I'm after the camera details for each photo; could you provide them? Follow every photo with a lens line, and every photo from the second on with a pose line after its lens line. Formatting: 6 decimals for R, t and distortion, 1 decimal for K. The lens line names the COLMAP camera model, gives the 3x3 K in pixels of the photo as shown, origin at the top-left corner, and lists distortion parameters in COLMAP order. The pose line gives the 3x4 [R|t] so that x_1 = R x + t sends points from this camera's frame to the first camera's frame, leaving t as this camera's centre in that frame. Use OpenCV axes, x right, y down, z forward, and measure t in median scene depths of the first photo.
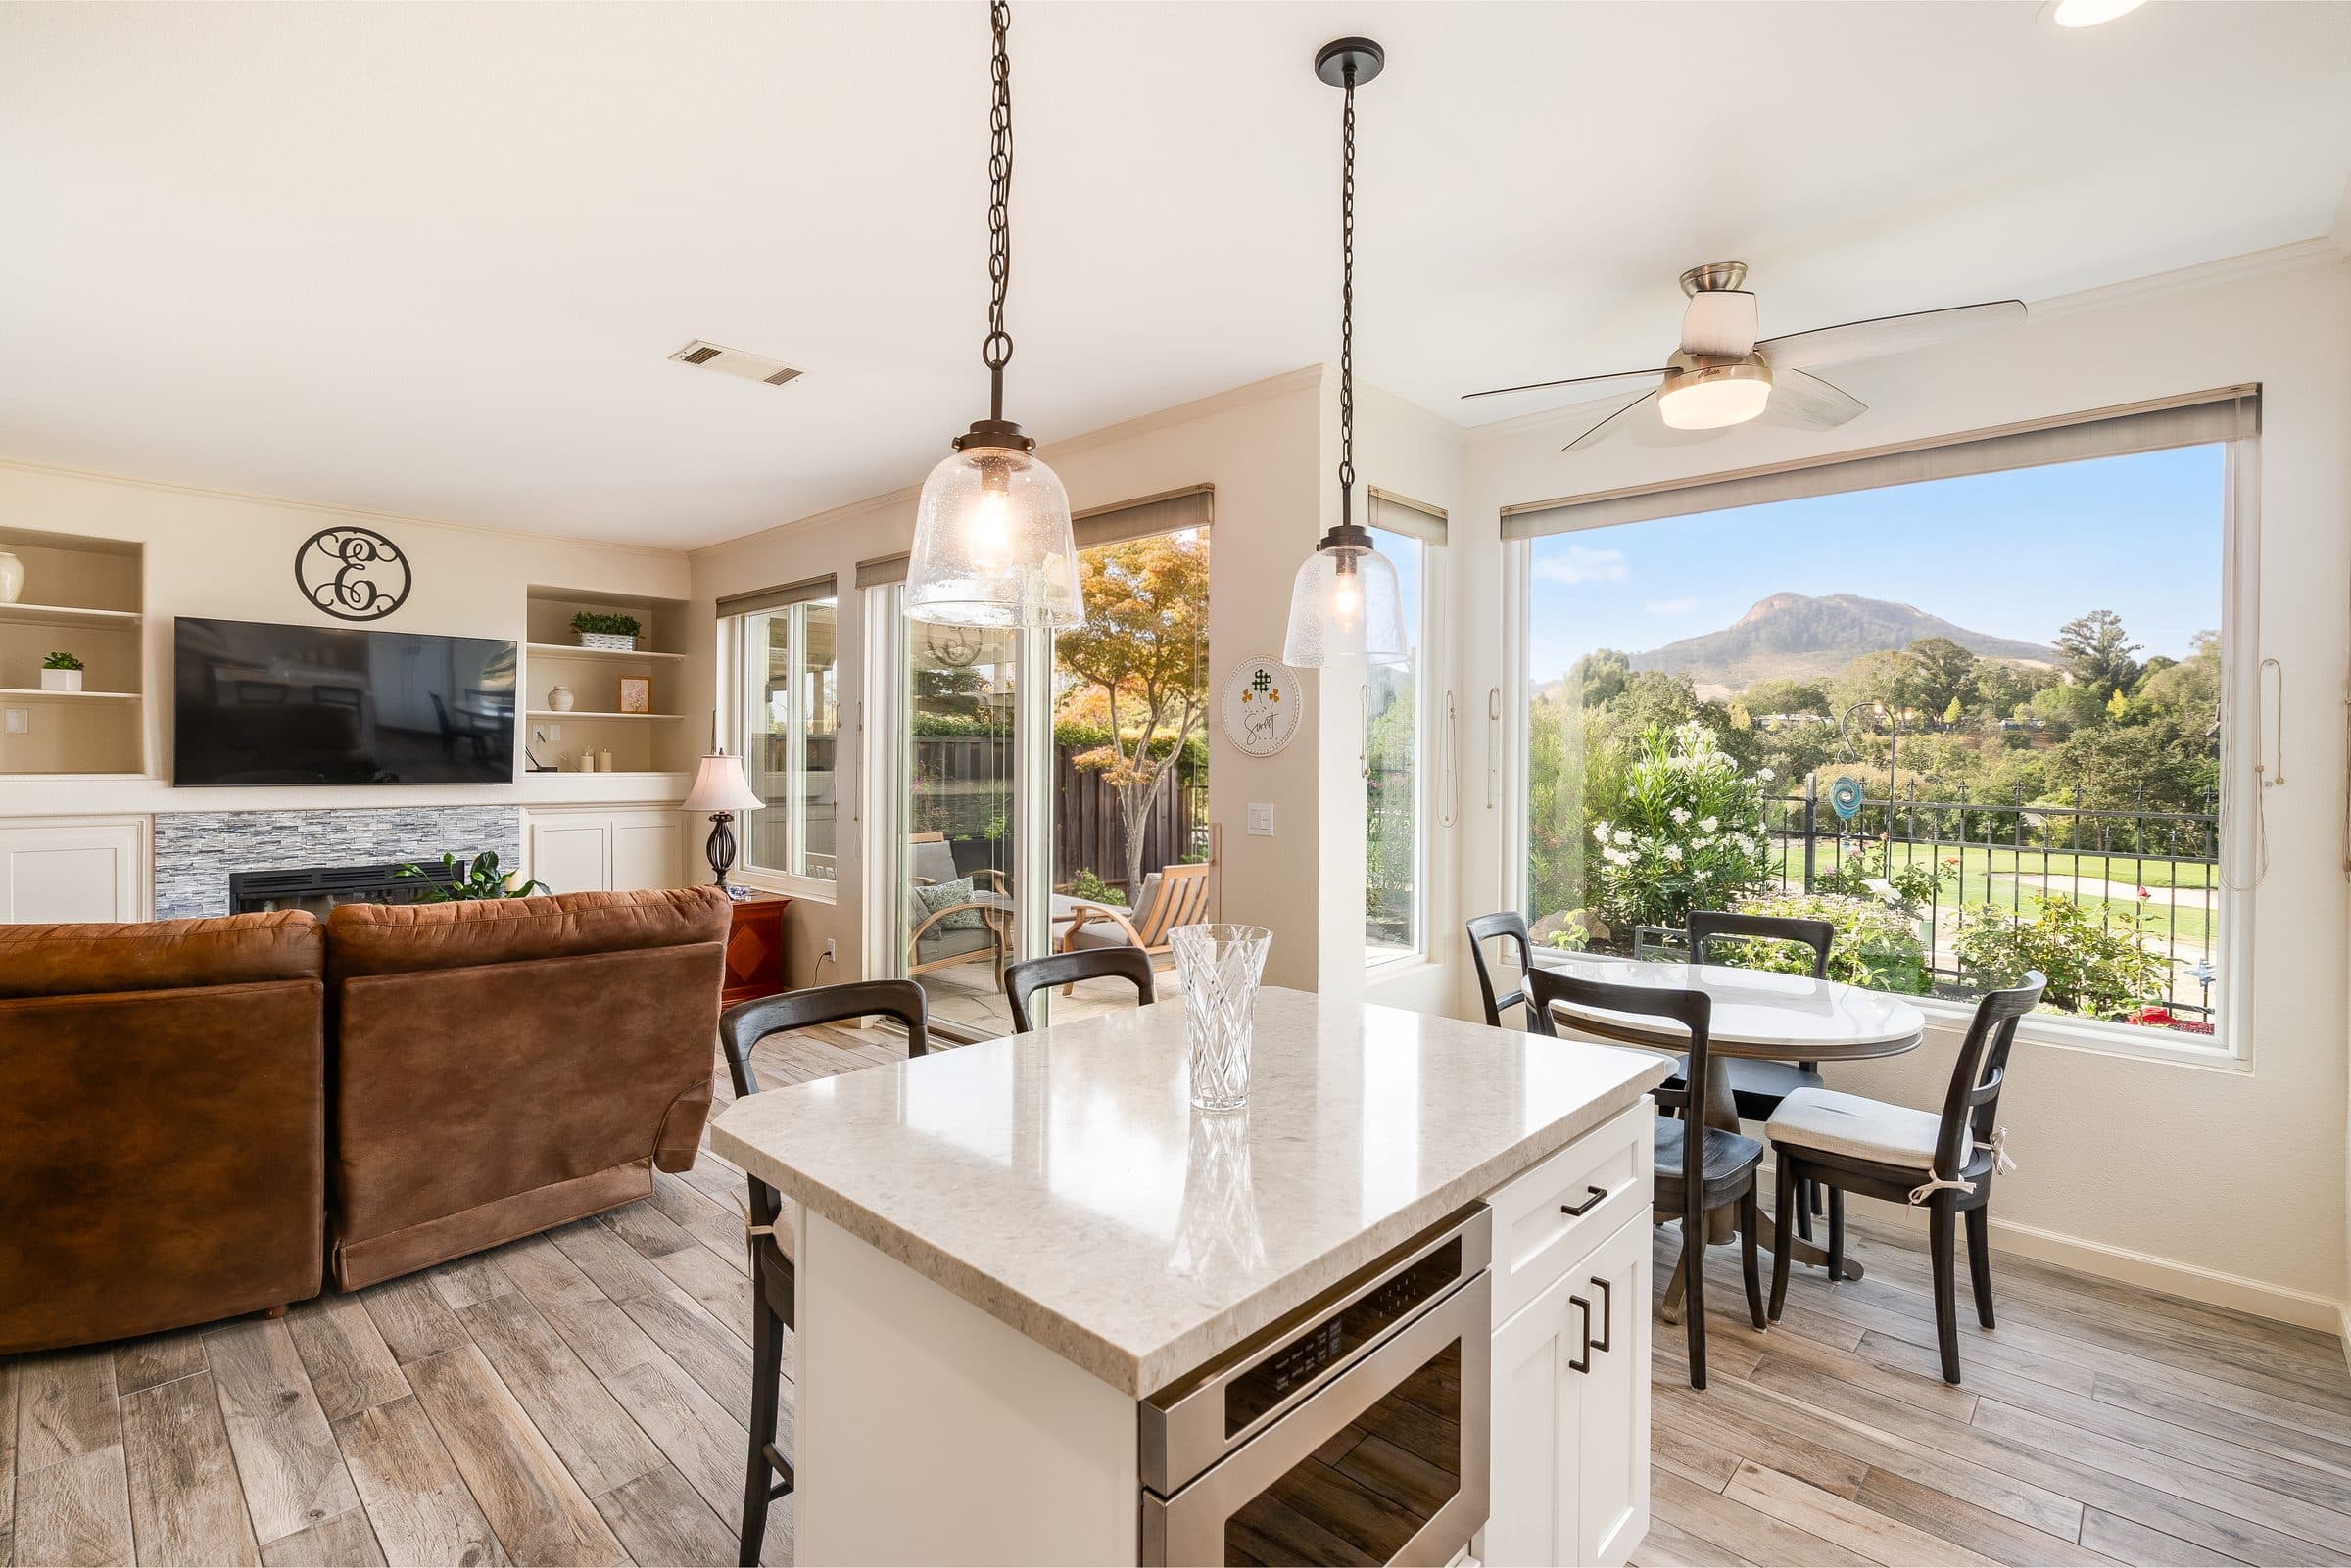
lens RADIAL K [[1081.1, 0, 1174.0], [0, 1081.1, 760.0], [0, 0, 1]] dist [-0.000898, 0.000432]
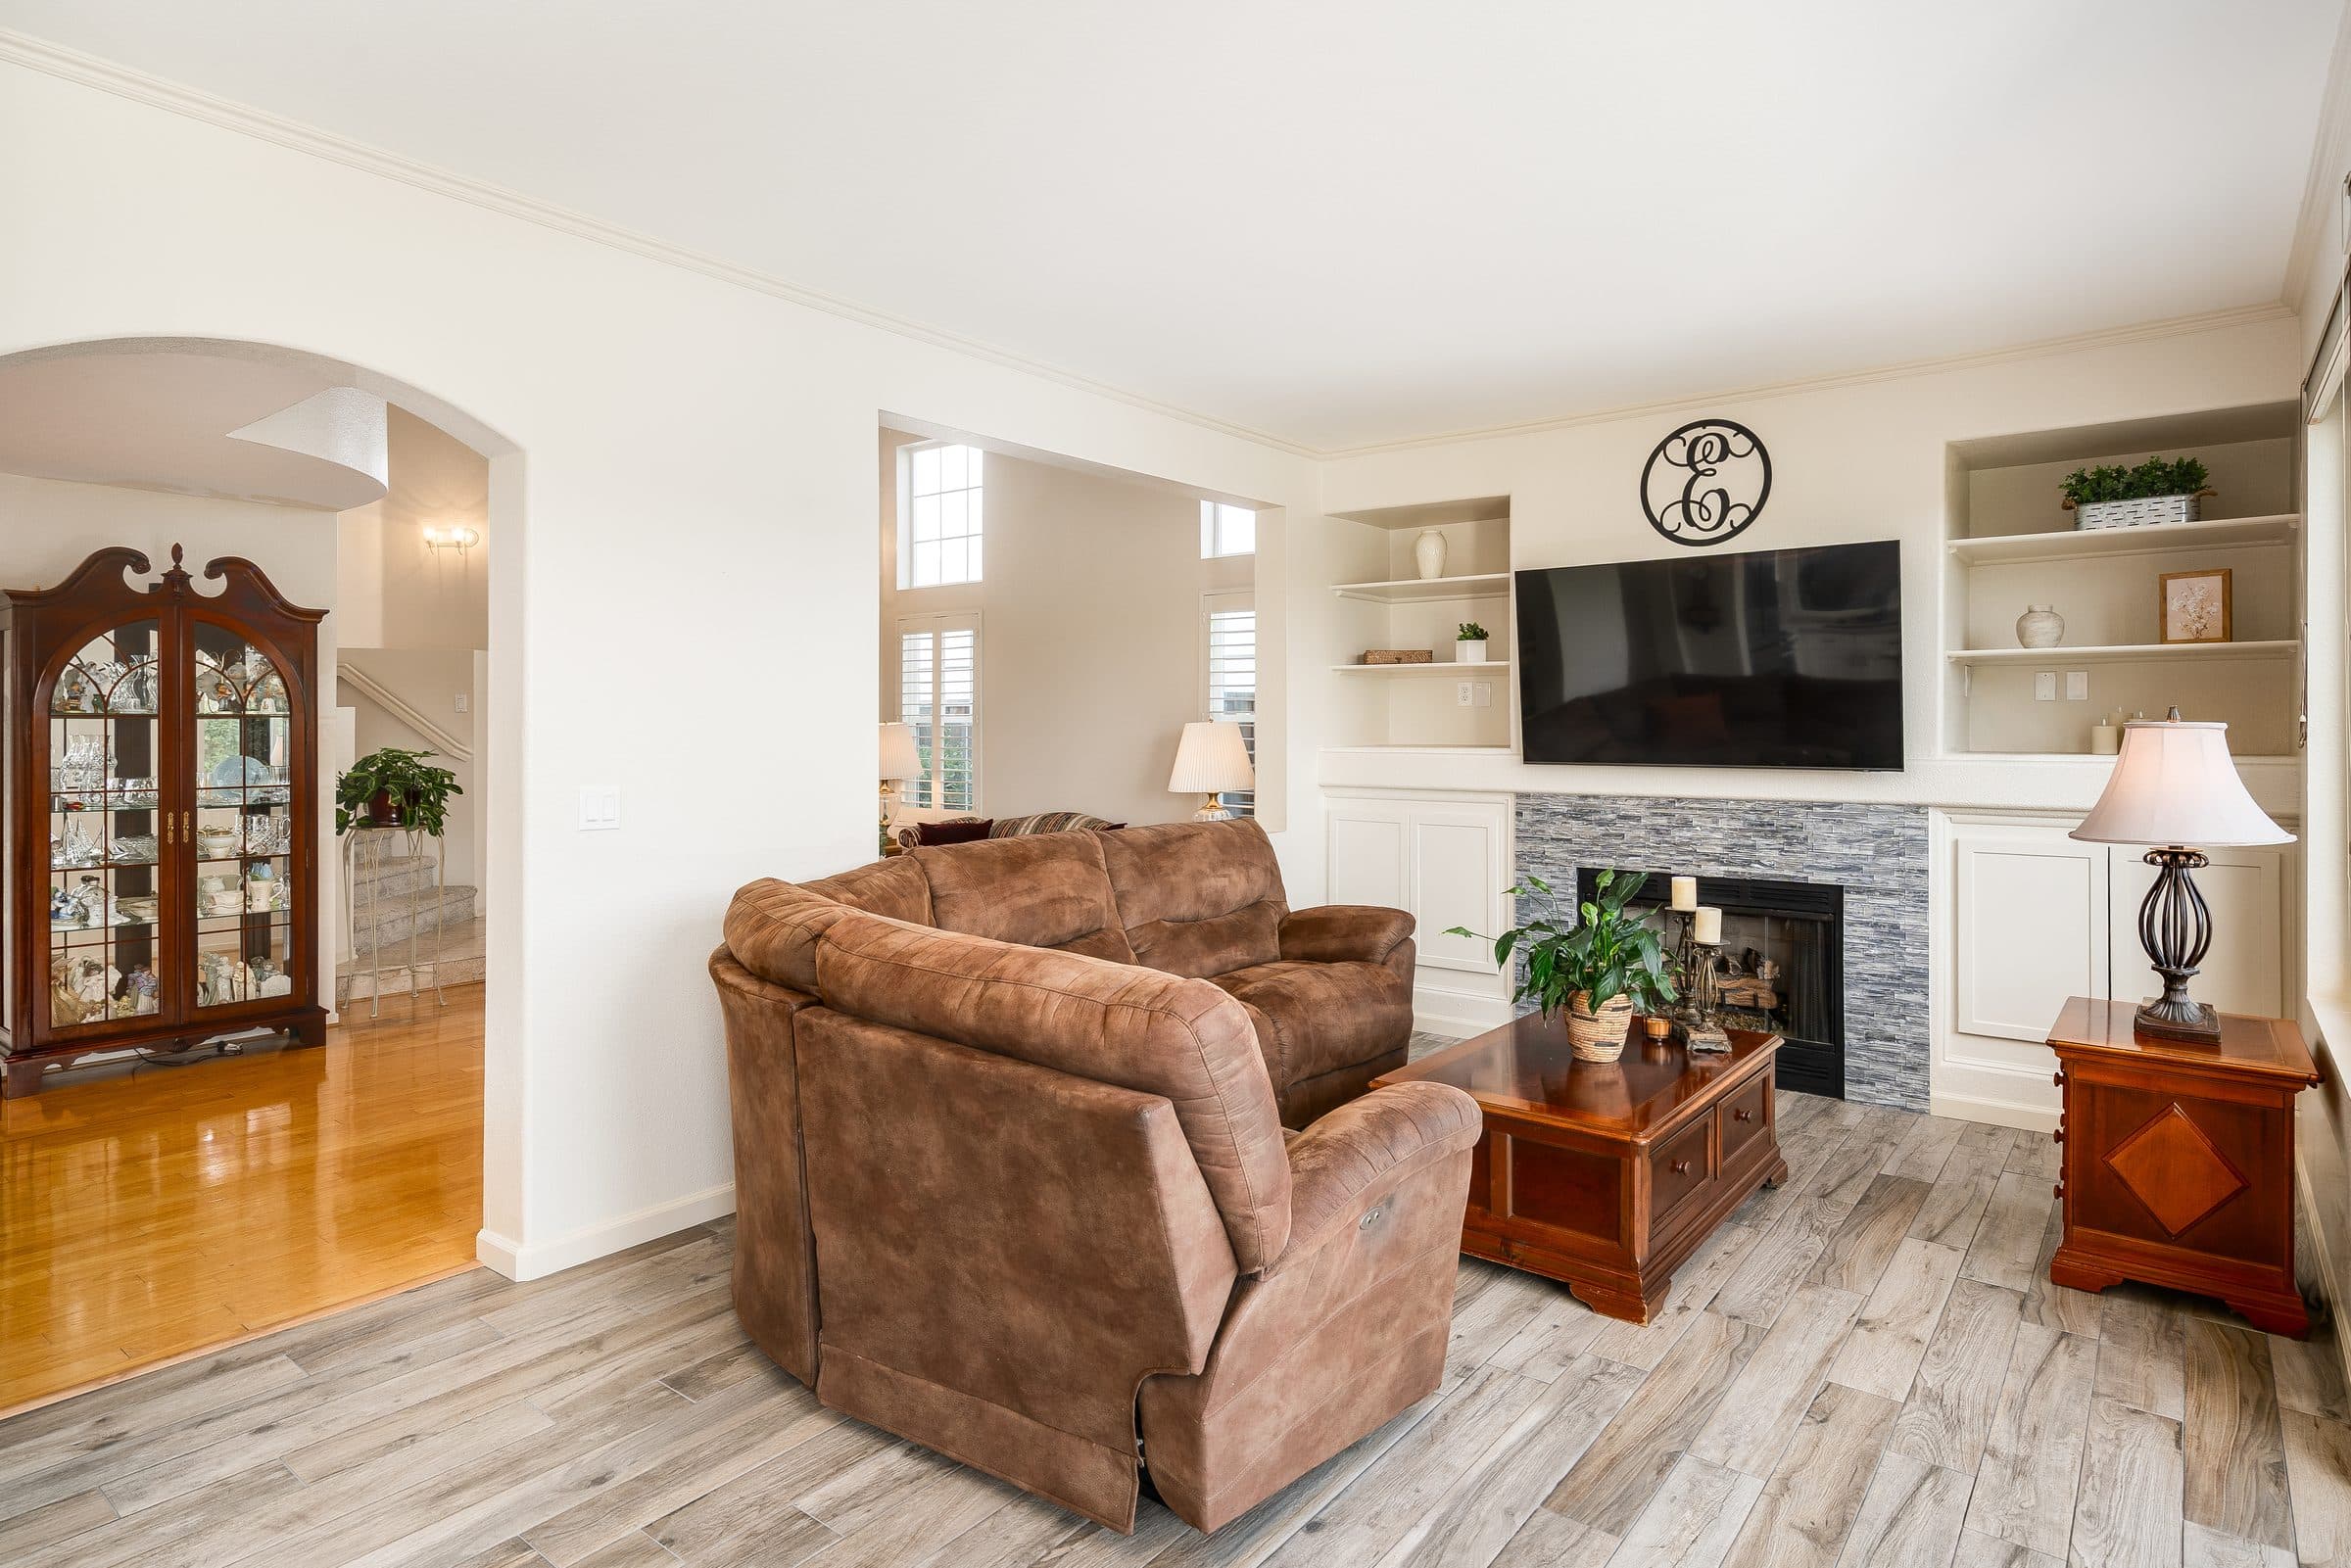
lens RADIAL K [[1290.3, 0, 1167.8], [0, 1290.3, 727.9], [0, 0, 1]] dist [-0.001245, 0.001762]
pose [[0.084619, -0.005841, -0.996396, 0.096900], [-0.000714, 0.999982, -0.005923, 0.001967], [0.996413, 0.001213, 0.084613, 0.567103]]
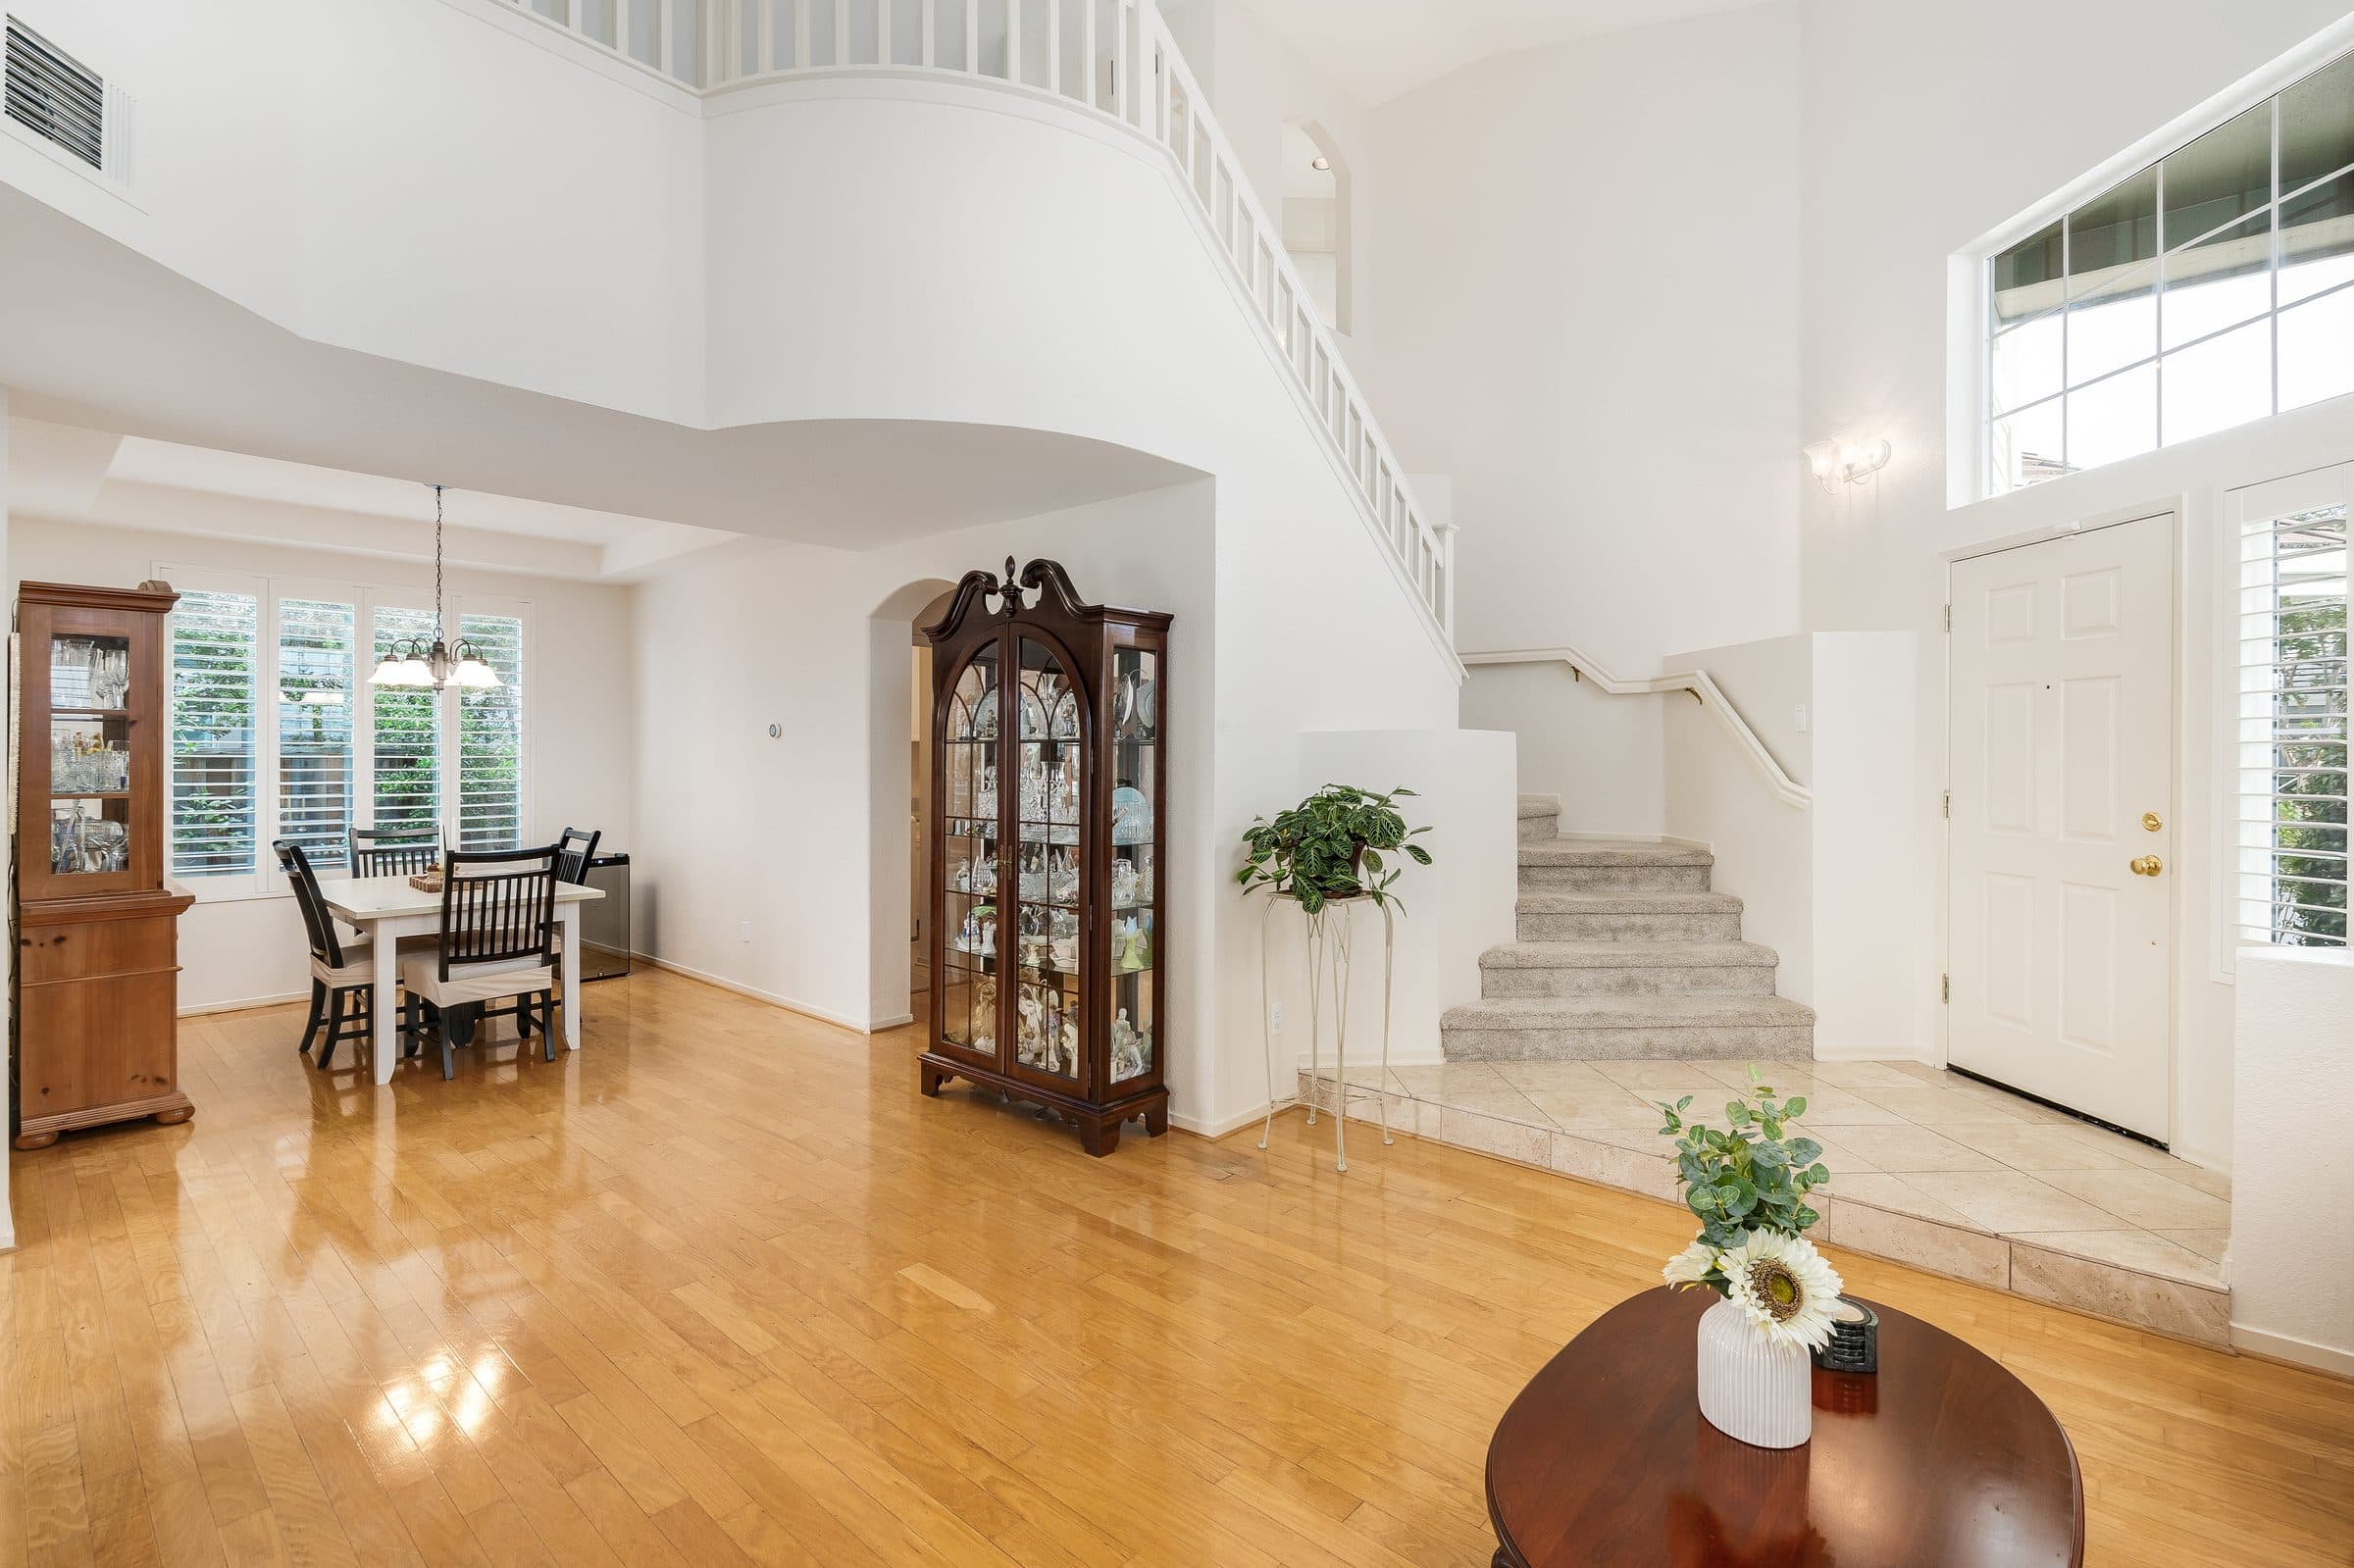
lens RADIAL K [[1082.5, 0, 1175.5], [0, 1082.5, 760.0], [0, 0, 1]] dist [-0.000898, 0.000432]
pose [[-0.999697, -0.007643, -0.023398, -0.983753], [-0.007820, 0.999942, 0.007472, -0.006675], [0.023340, 0.007653, -0.999698, 0.659927]]
